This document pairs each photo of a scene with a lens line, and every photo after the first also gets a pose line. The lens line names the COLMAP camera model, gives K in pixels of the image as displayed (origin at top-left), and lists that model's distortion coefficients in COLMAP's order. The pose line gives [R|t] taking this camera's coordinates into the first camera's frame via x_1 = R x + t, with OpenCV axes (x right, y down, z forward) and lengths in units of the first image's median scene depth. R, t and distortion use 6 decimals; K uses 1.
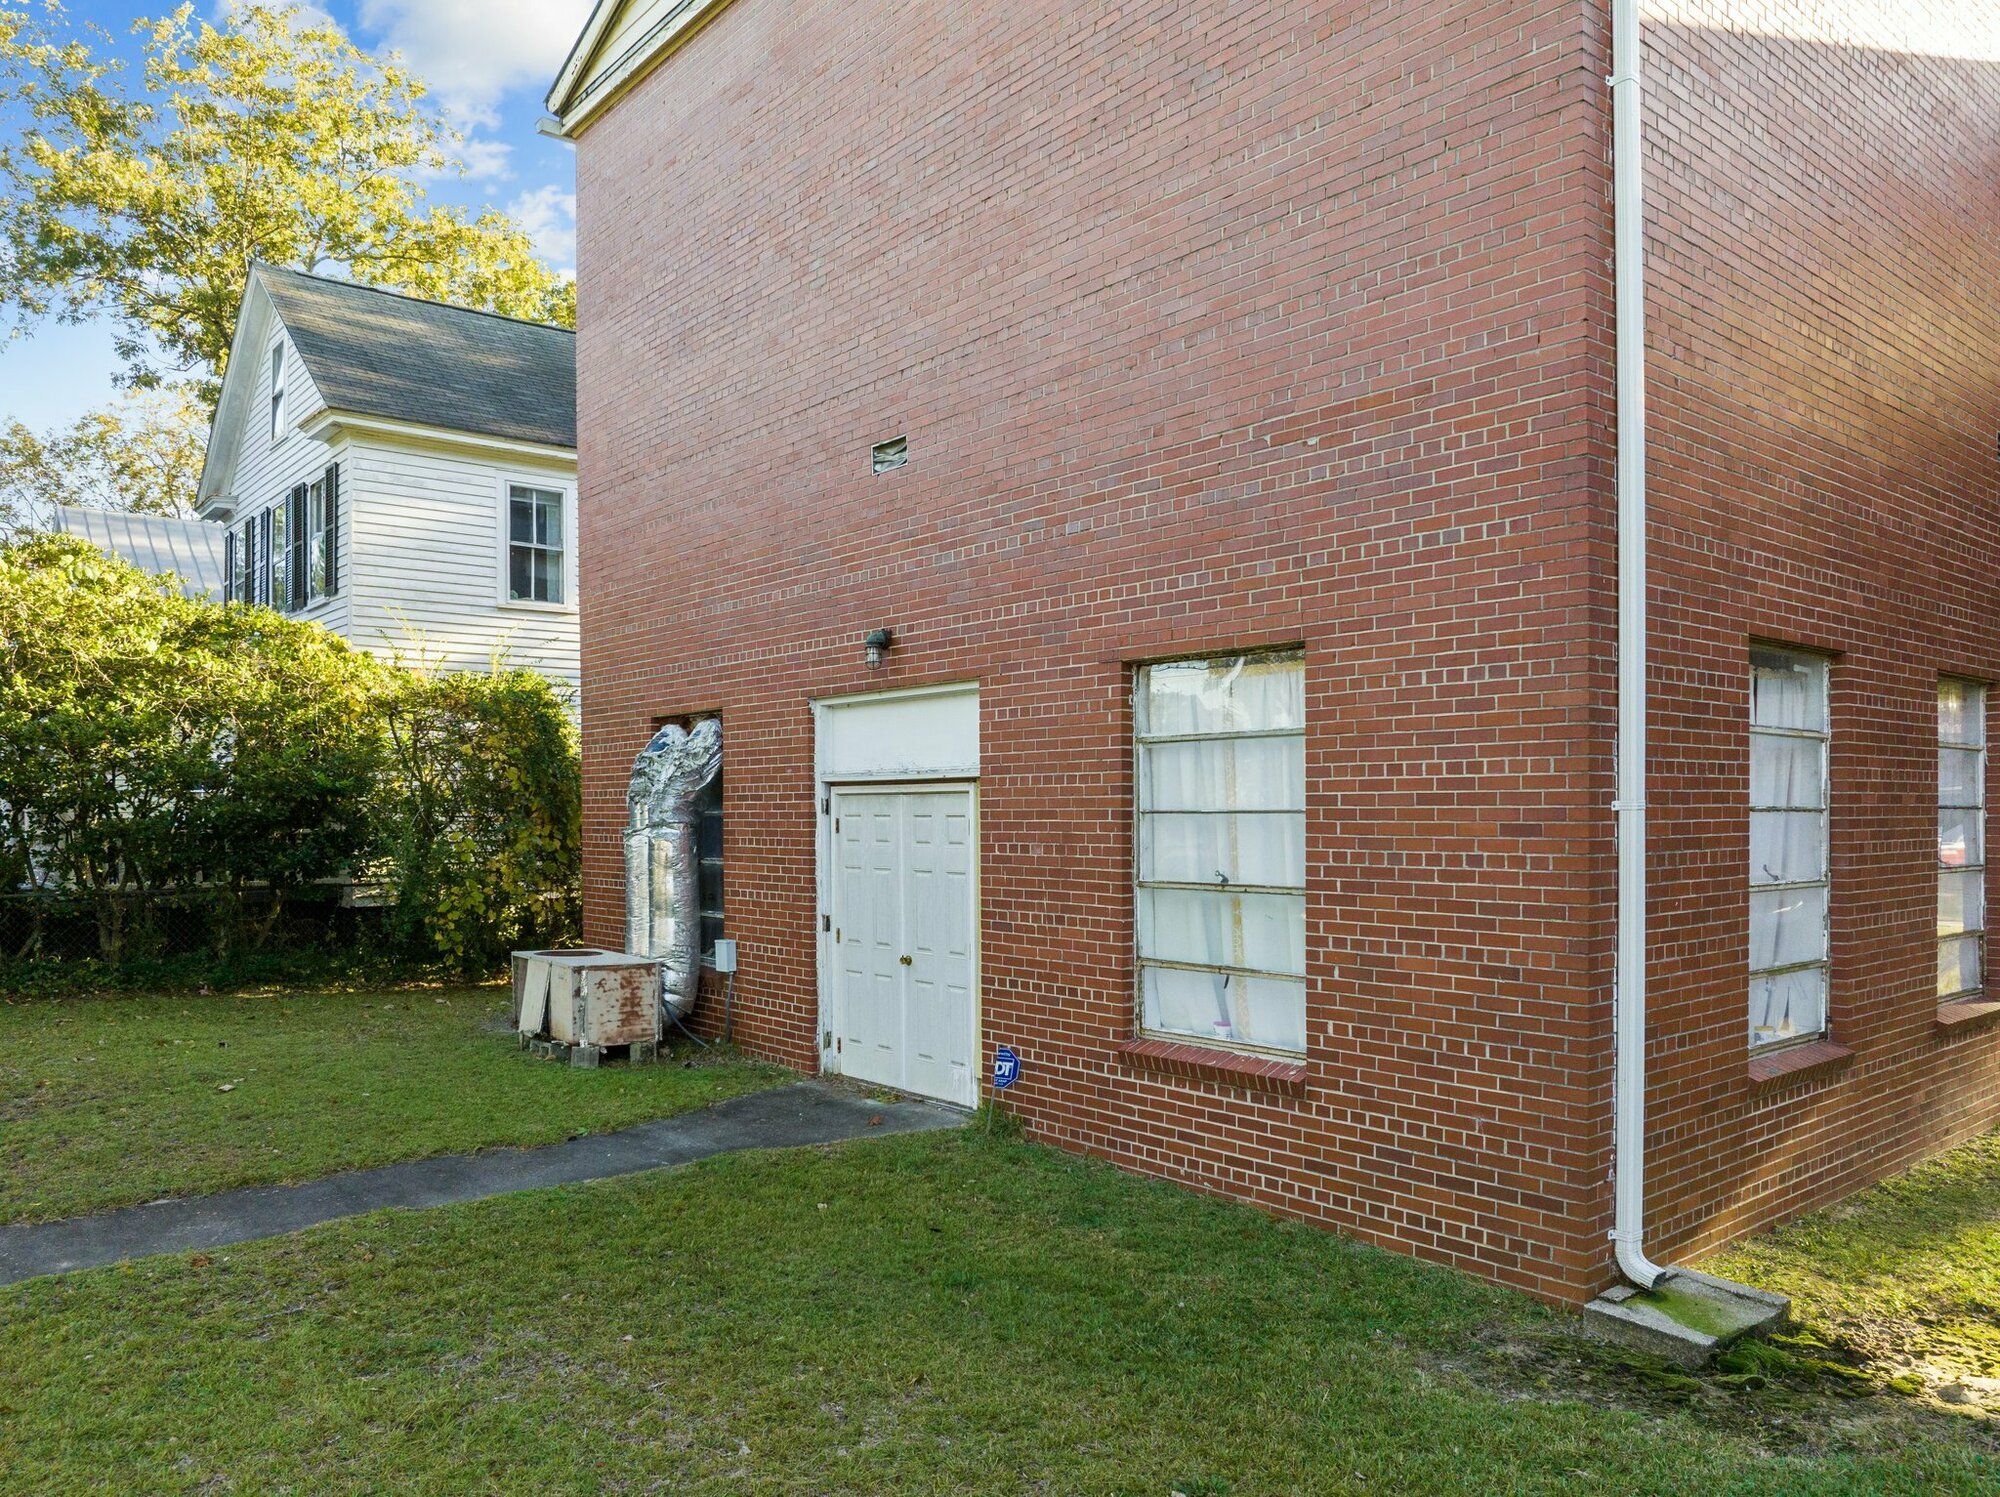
lens RADIAL K [[1411.5, 0, 975.9], [0, 1411.5, 824.2], [0, 0, 1]] dist [-0.042119, 0.010593]
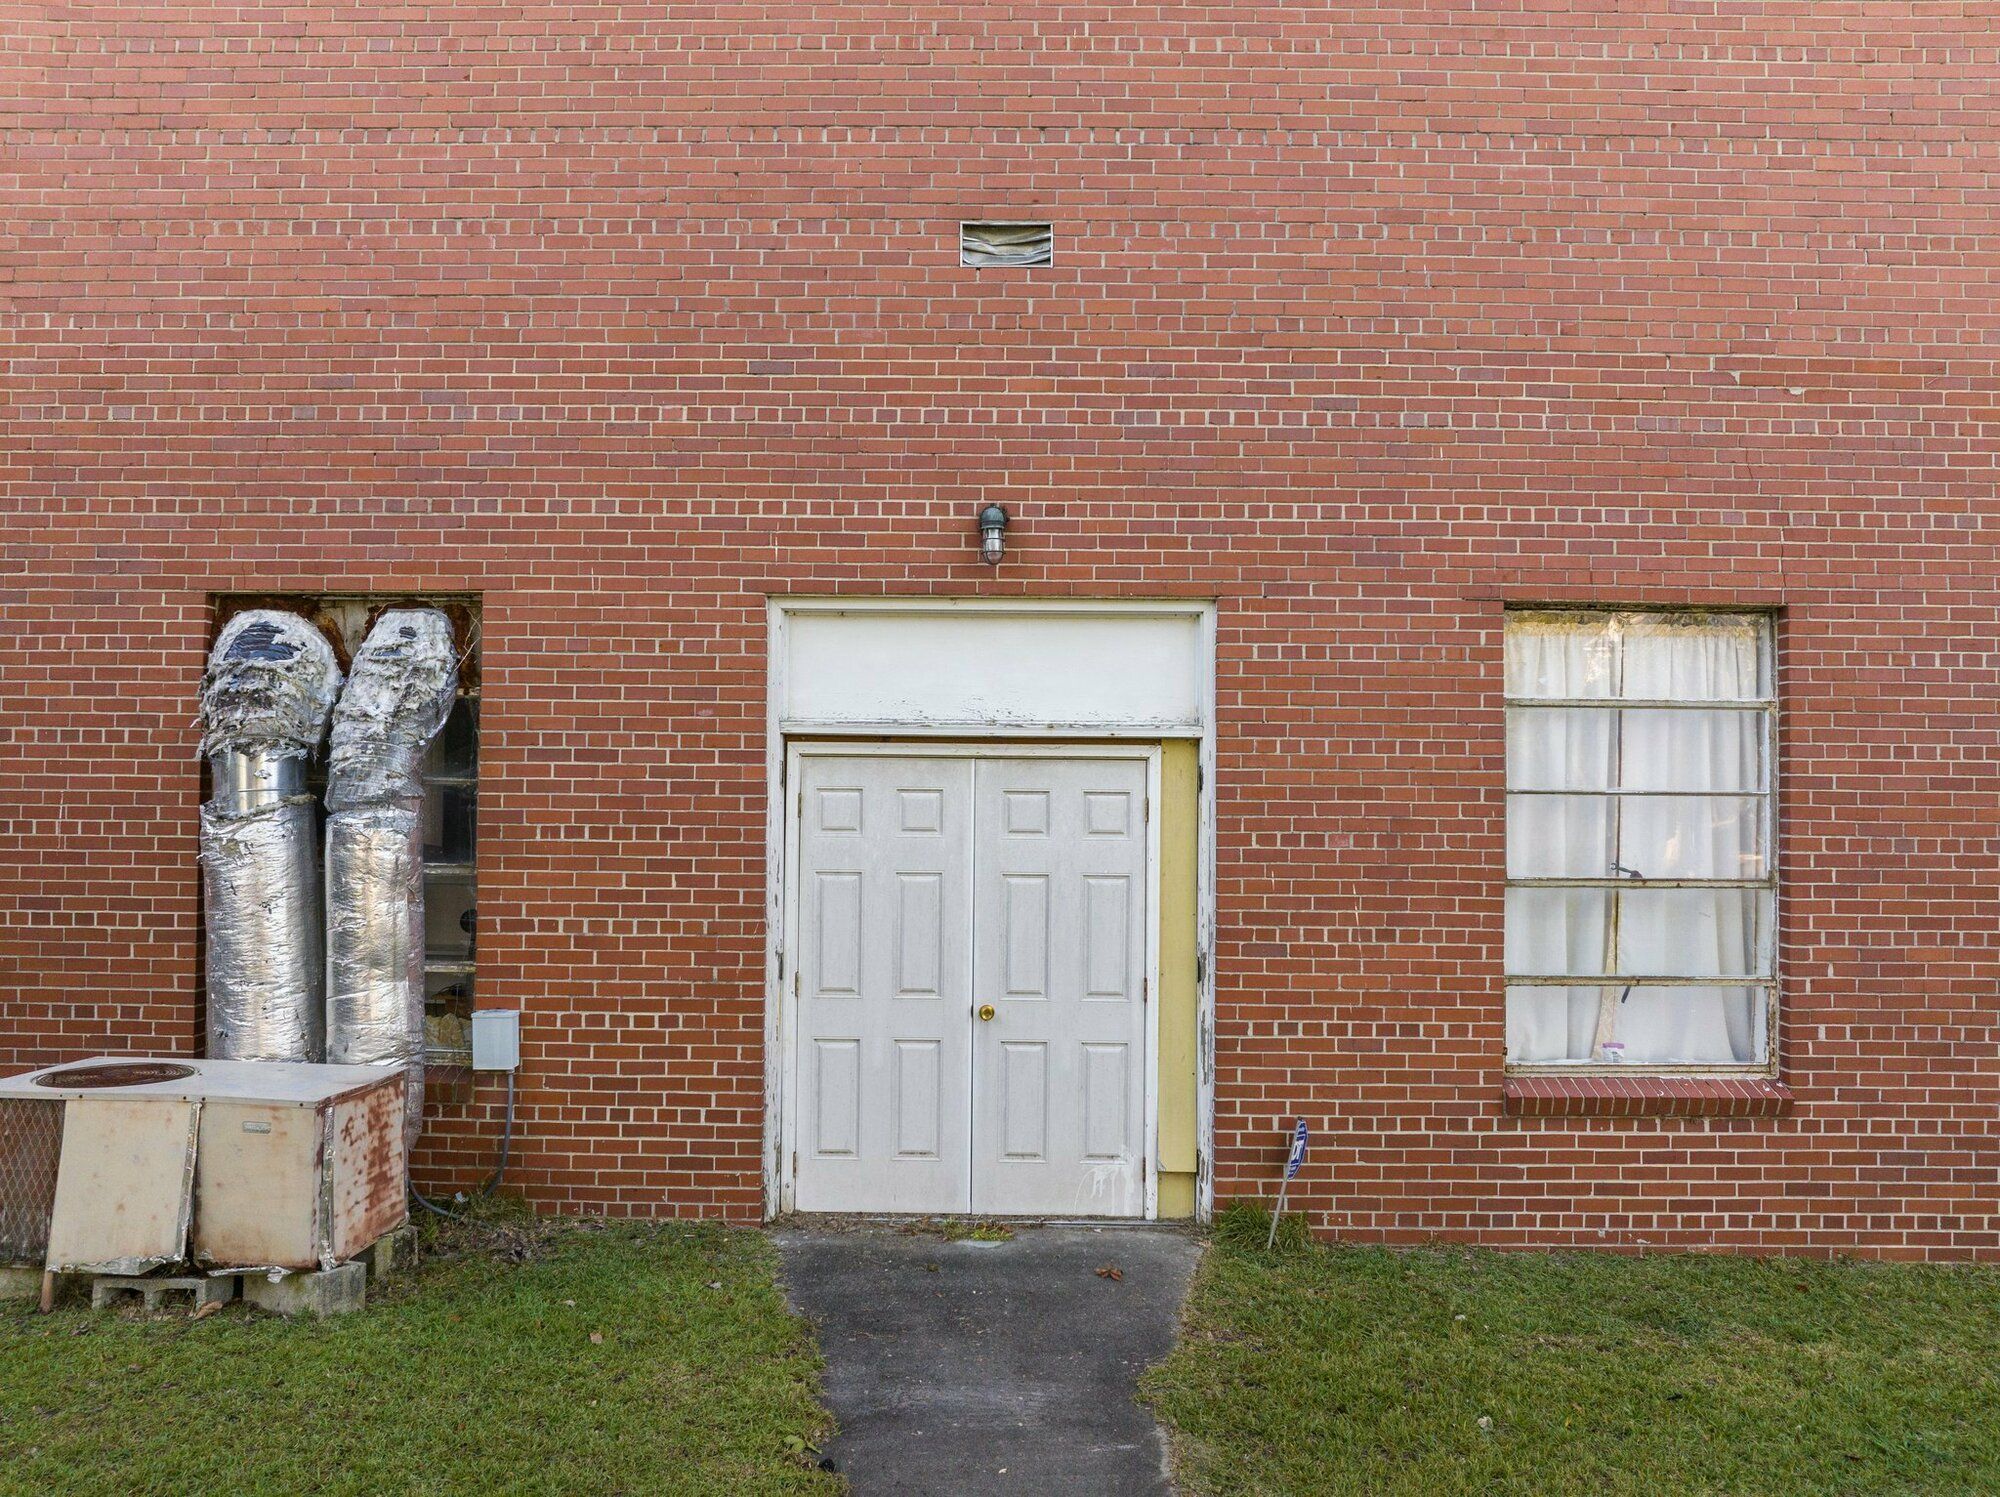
lens RADIAL K [[1398.6, 0, 998.9], [0, 1398.6, 752.1], [0, 0, 1]] dist [-0.048153, 0.014887]
pose [[0.646629, 0.035140, 0.761994, -0.667189], [-0.006395, 0.999153, -0.040650, 0.002510], [-0.762777, 0.021412, 0.646307, 0.709290]]
